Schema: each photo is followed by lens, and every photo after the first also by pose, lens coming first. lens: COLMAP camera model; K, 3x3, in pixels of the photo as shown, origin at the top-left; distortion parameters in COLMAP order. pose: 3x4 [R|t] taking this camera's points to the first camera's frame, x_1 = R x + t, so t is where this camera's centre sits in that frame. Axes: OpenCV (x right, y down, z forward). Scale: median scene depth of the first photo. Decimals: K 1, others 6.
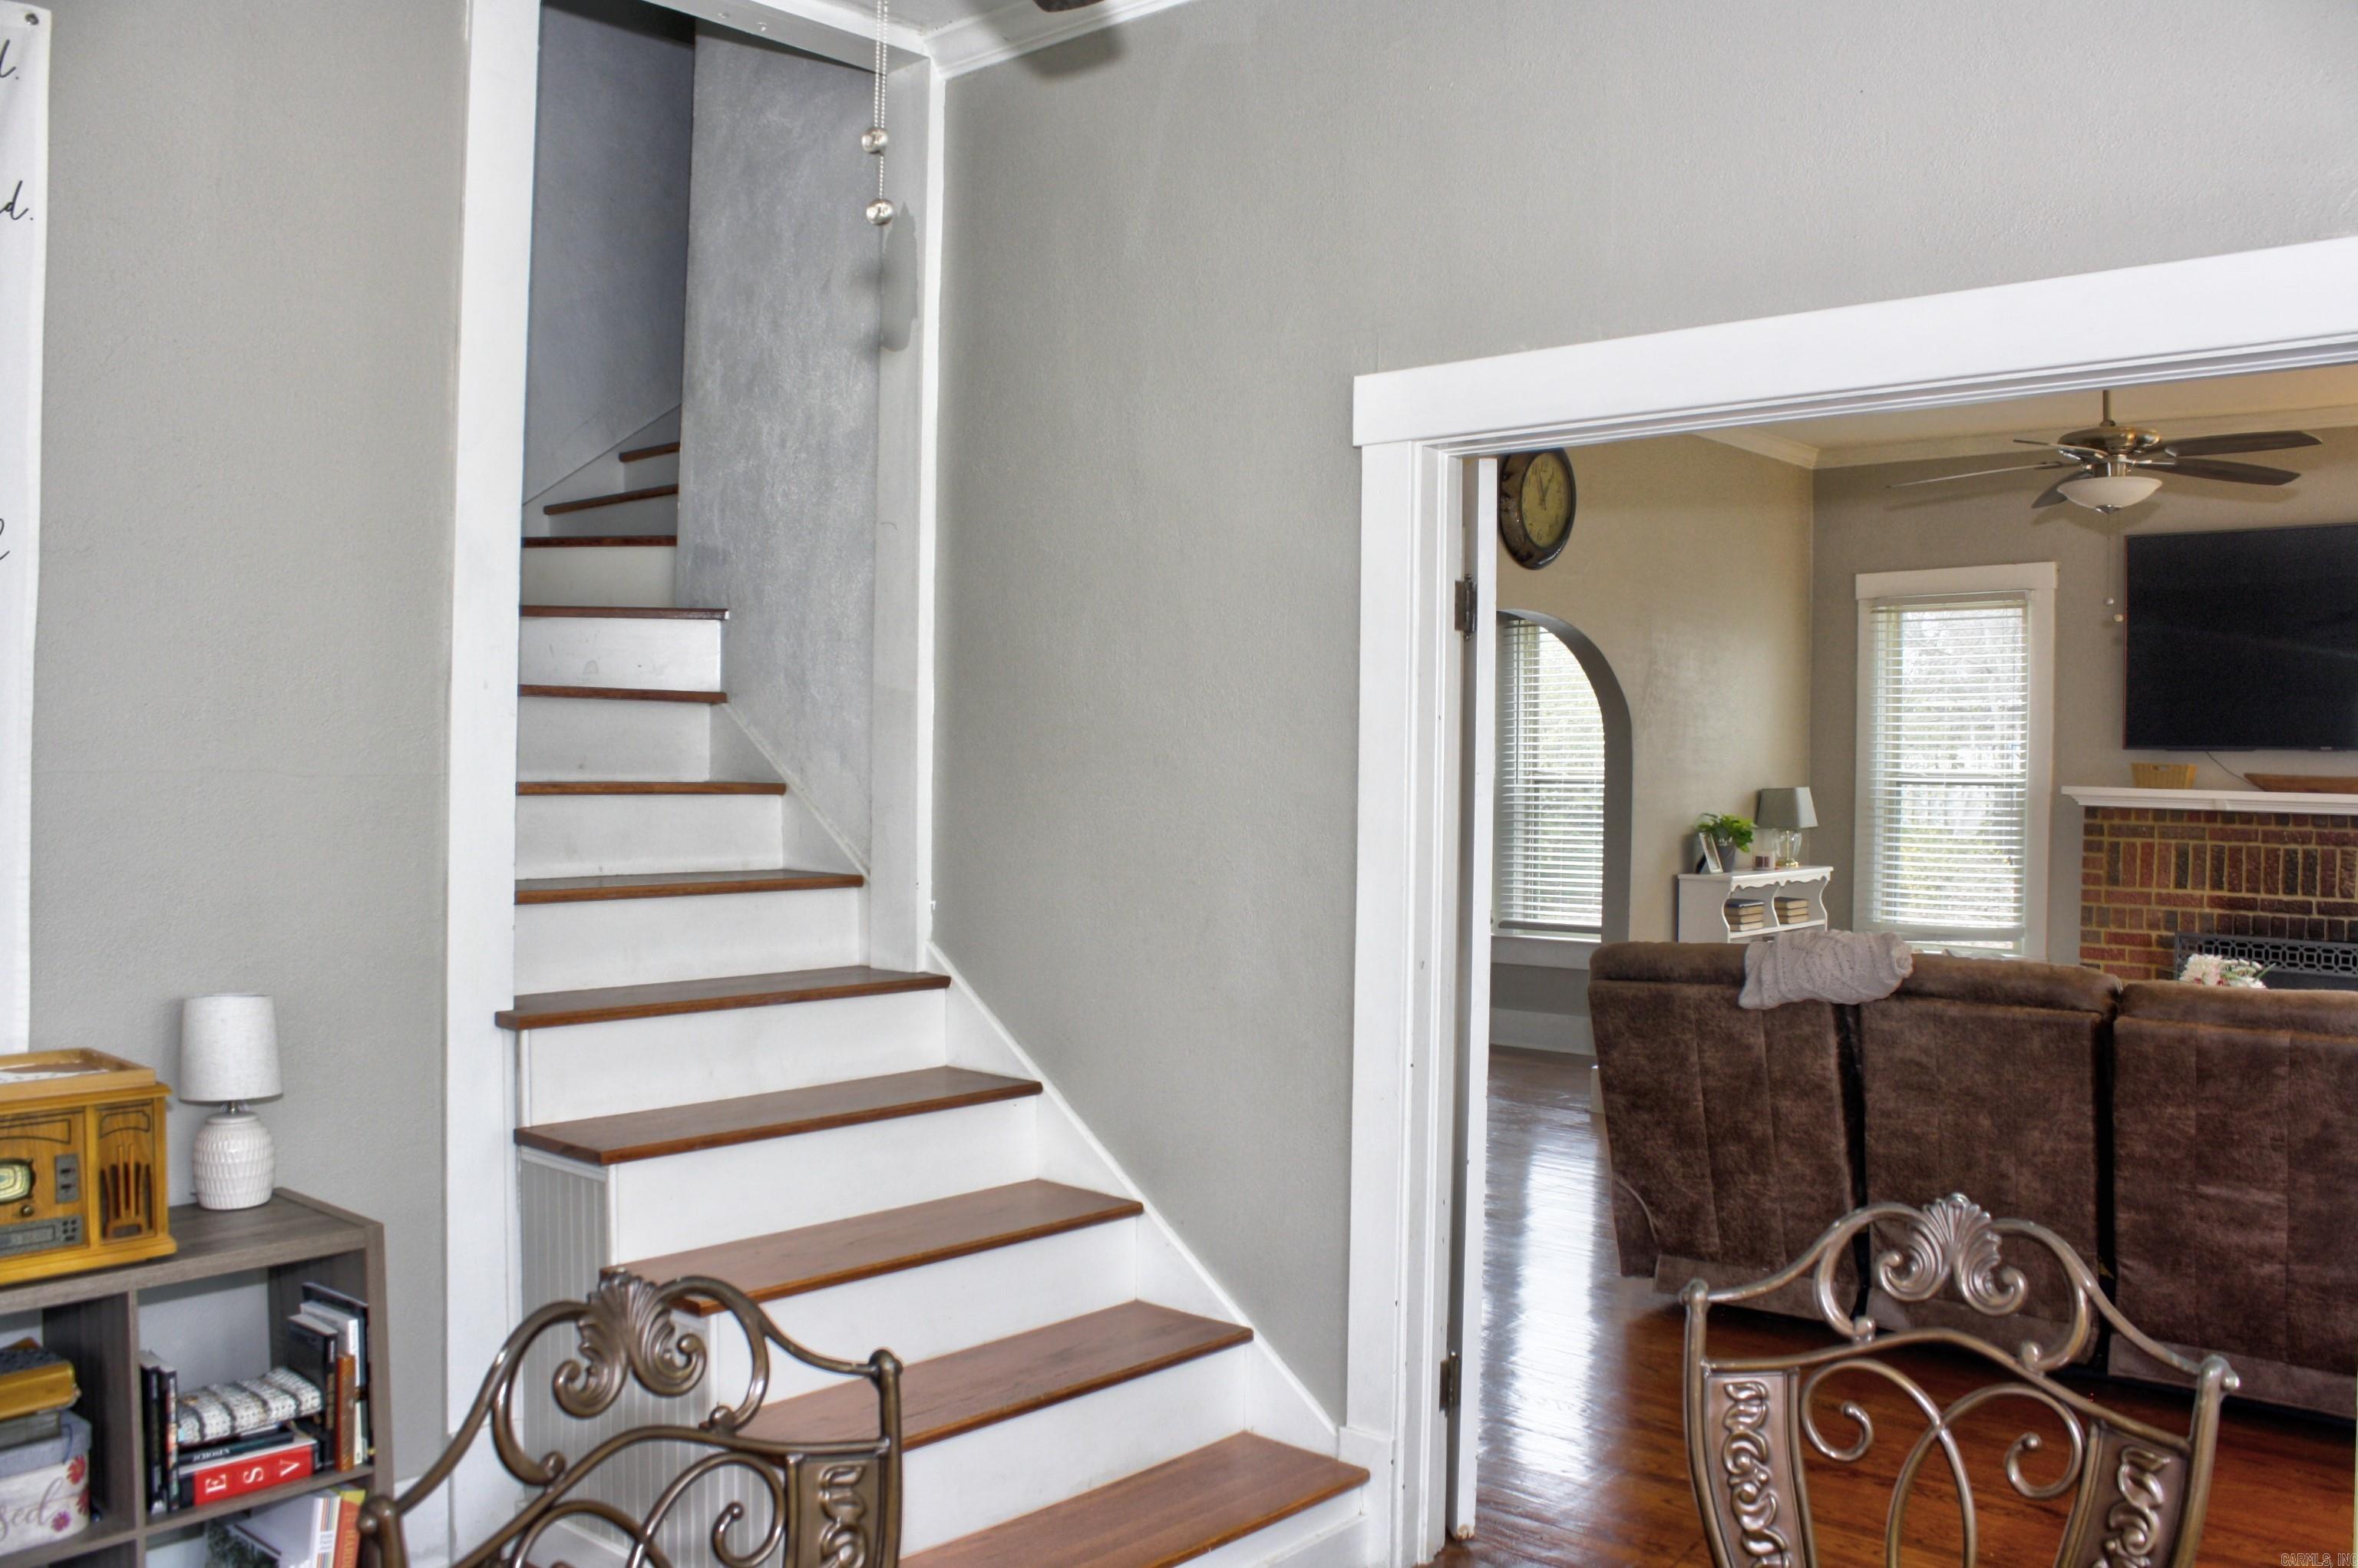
lens RADIAL K [[1978.0, 0, 1182.8], [0, 1978.0, 780.6], [0, 0, 1]] dist [-0.123018, 0.075239]
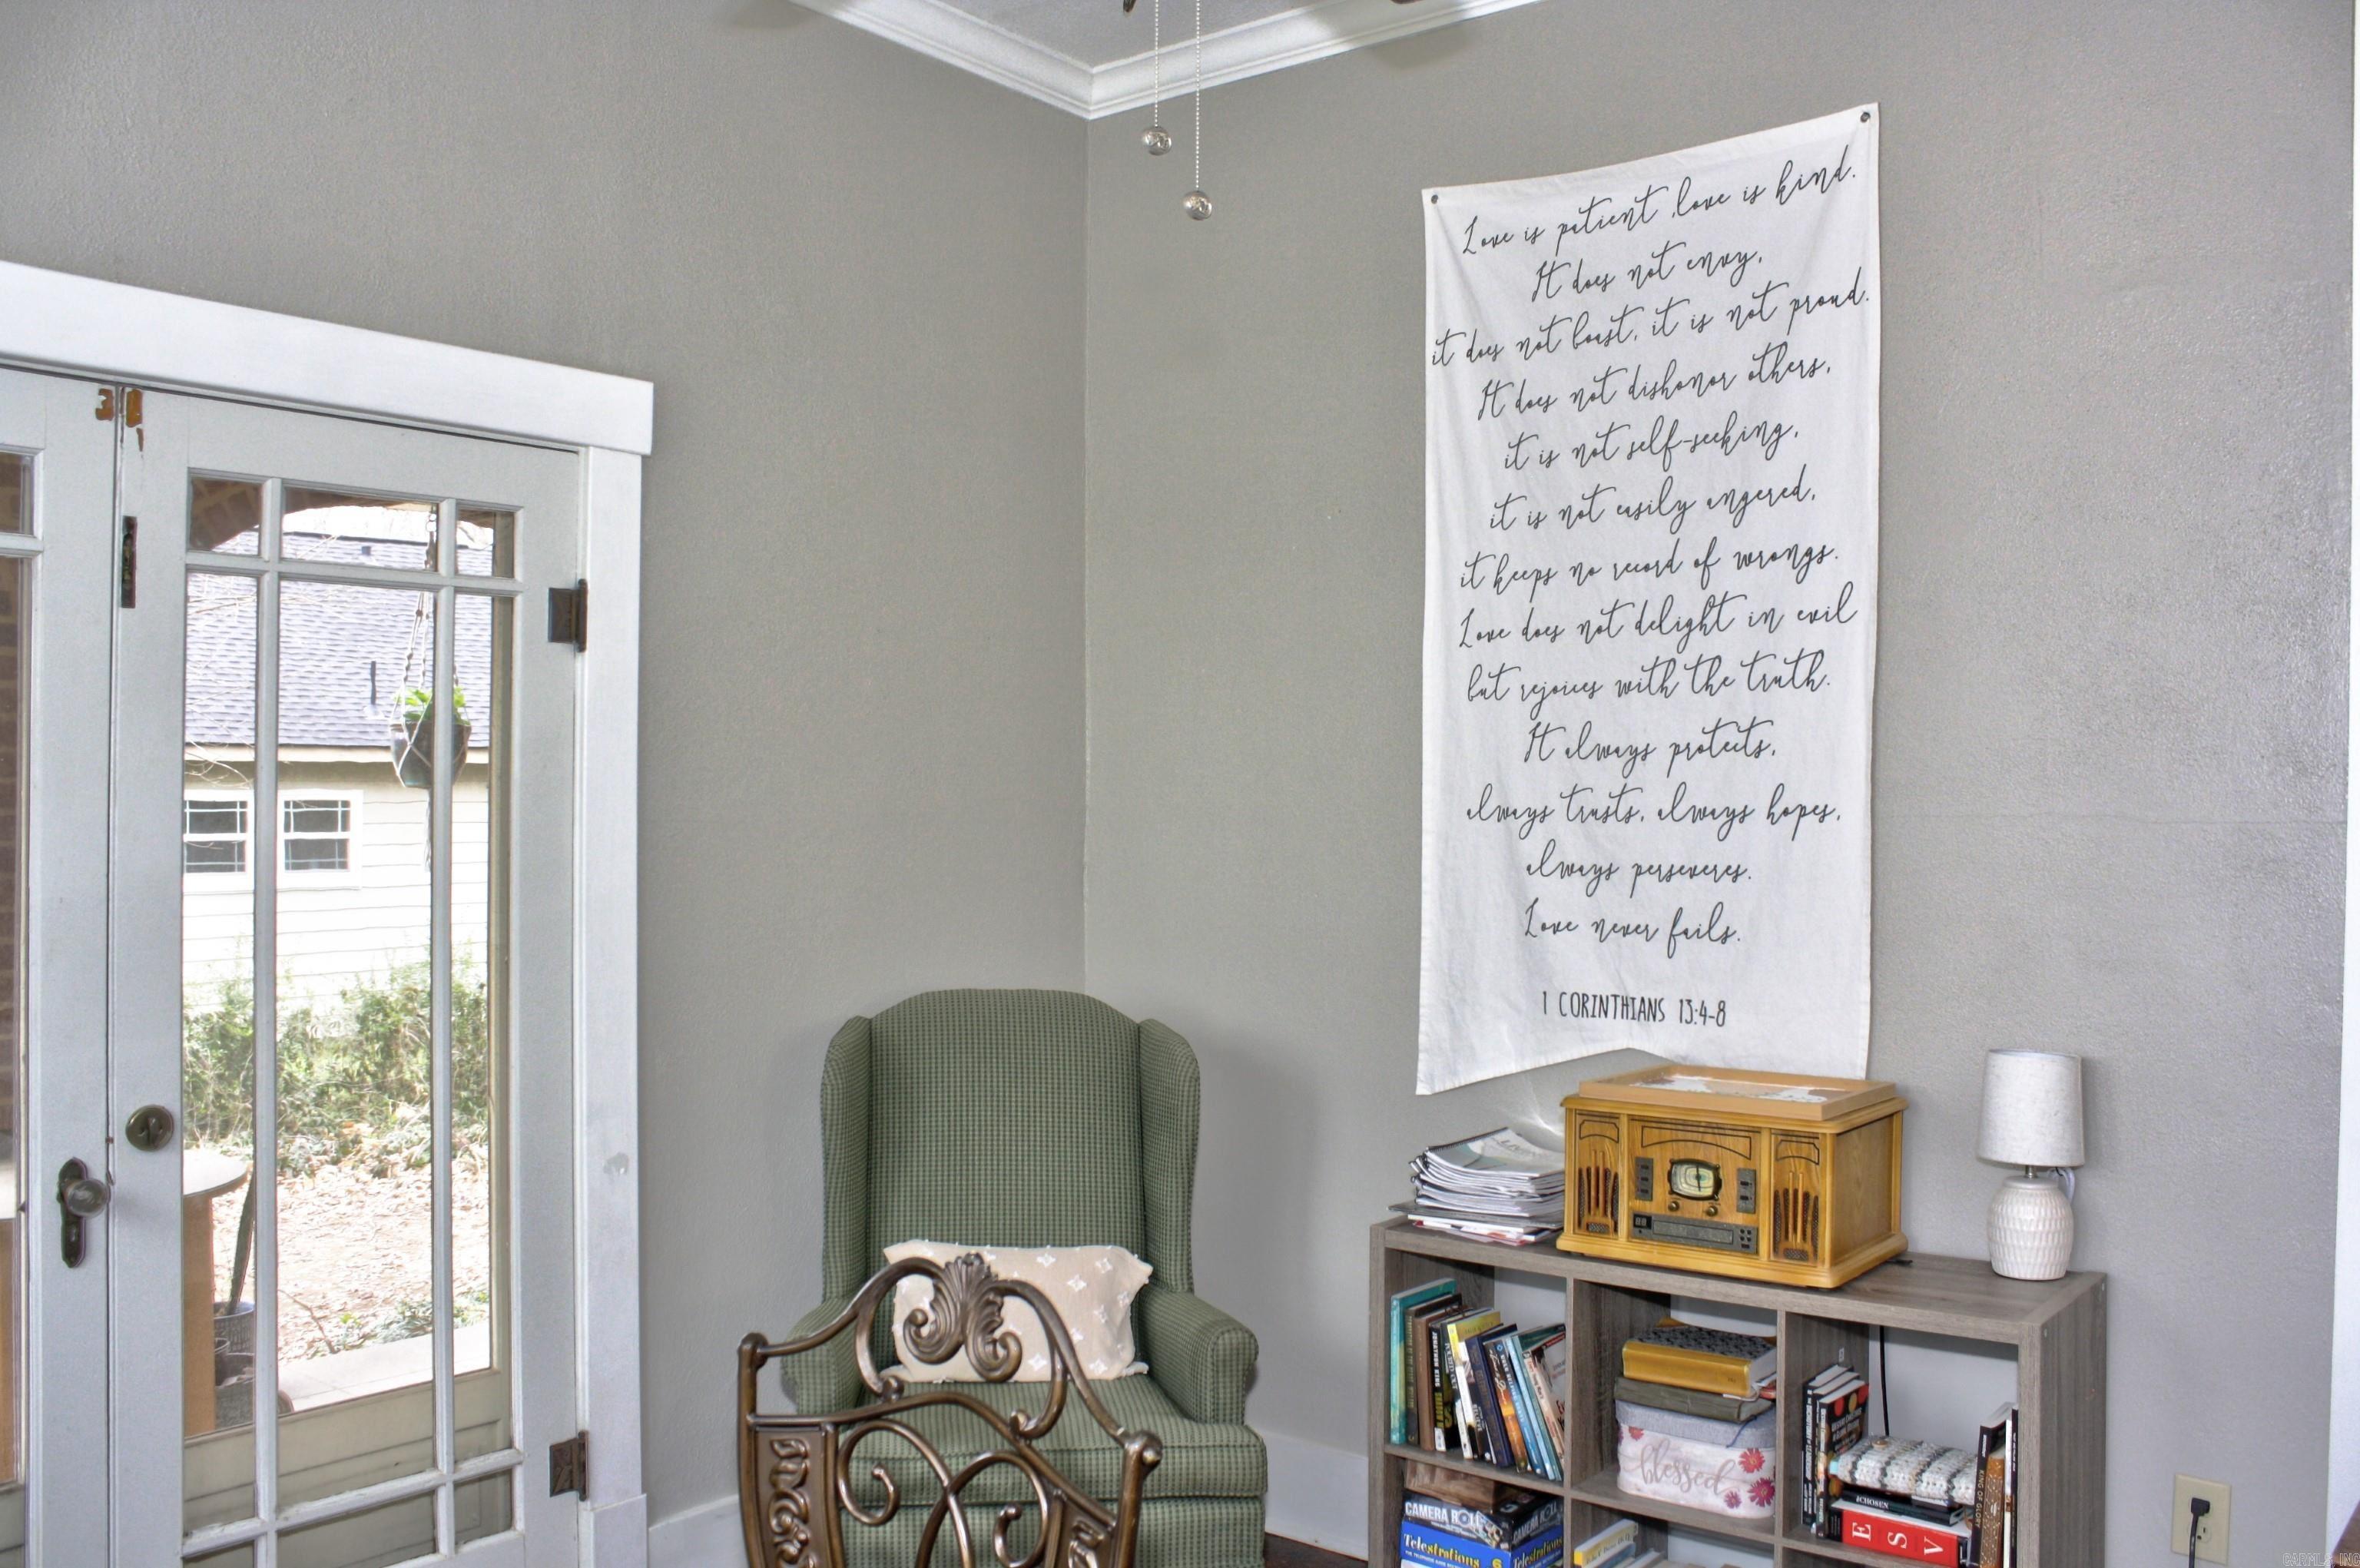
lens RADIAL K [[1979.9, 0, 1186.4], [0, 1979.9, 773.0], [0, 0, 1]] dist [-0.123018, 0.075239]
pose [[0.037697, -0.010452, -0.999235, 0.510655], [-0.014259, 0.999838, -0.010997, -0.012814], [0.999187, 0.014663, 0.037542, 0.624077]]
